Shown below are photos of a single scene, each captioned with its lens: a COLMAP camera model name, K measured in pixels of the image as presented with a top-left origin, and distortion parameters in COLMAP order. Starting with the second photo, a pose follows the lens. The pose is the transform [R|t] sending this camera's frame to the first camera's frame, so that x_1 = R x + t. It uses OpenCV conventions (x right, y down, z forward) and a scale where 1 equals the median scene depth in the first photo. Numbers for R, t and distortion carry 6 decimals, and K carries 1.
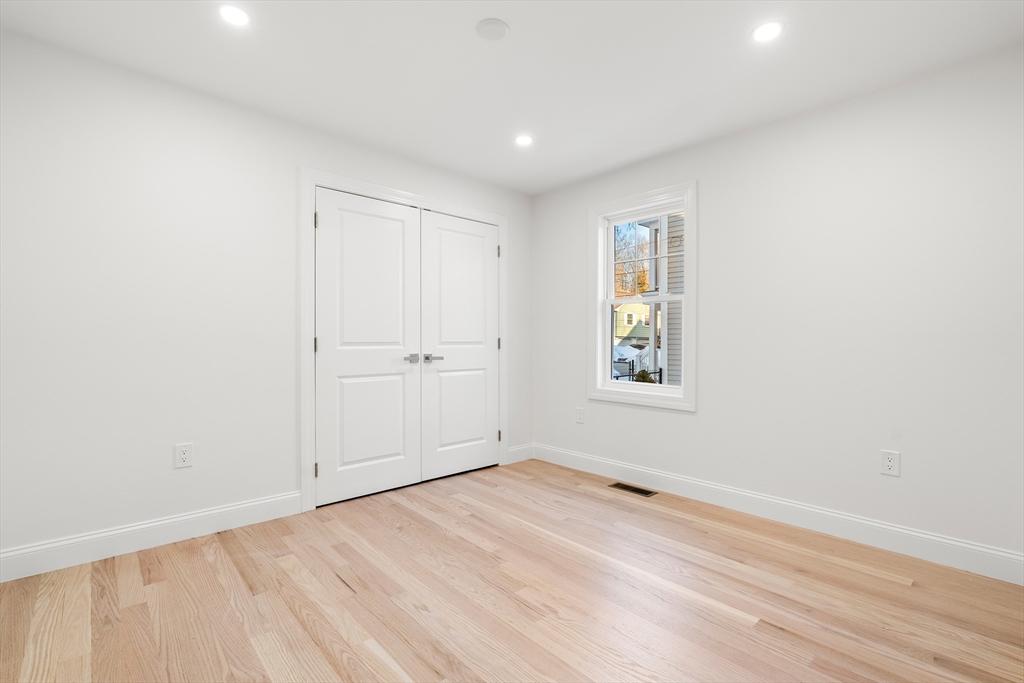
lens RADIAL K [[463.0, 0, 515.0], [0, 463.0, 342.8], [0, 0, 1]] dist [-0.004719, 0.001188]
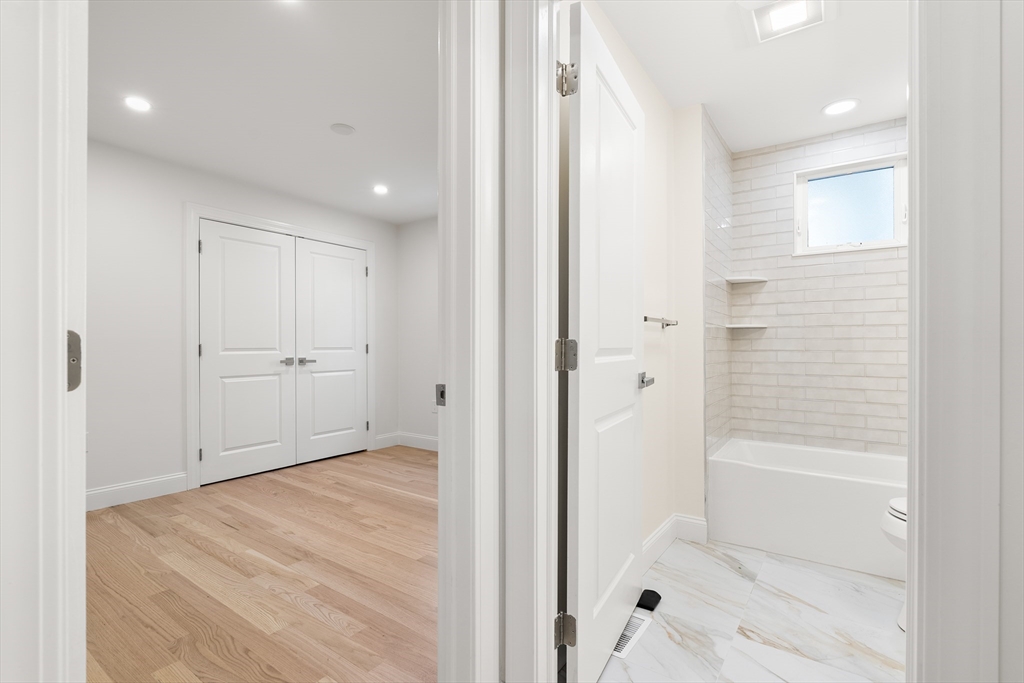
lens RADIAL K [[463.0, 0, 510.2], [0, 463.0, 347.6], [0, 0, 1]] dist [-0.004719, 0.001188]
pose [[0.978014, -0.002860, 0.208521, 0.115221], [0.003099, 0.999995, -0.000815, 0.000475], [-0.208518, 0.001444, 0.978018, -0.367001]]
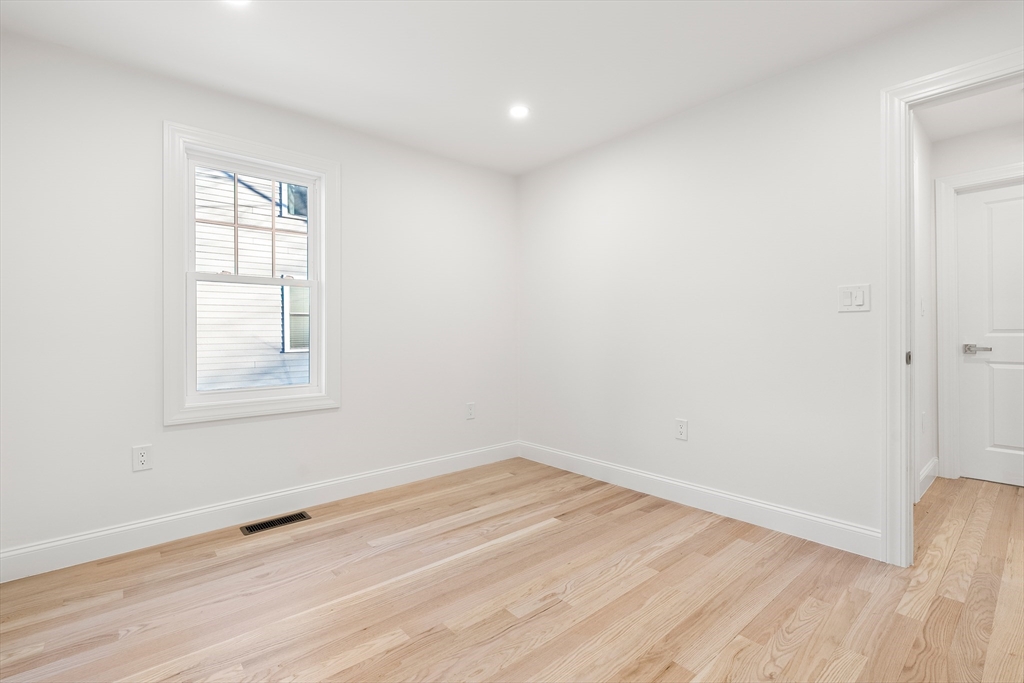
lens RADIAL K [[463.0, 0, 514.6], [0, 463.0, 340.7], [0, 0, 1]] dist [-0.004719, 0.001188]
pose [[0.043186, -0.025732, 0.998736, -0.617437], [0.013344, 0.999594, 0.025177, -0.006813], [-0.998978, 0.012240, 0.043512, 0.686047]]
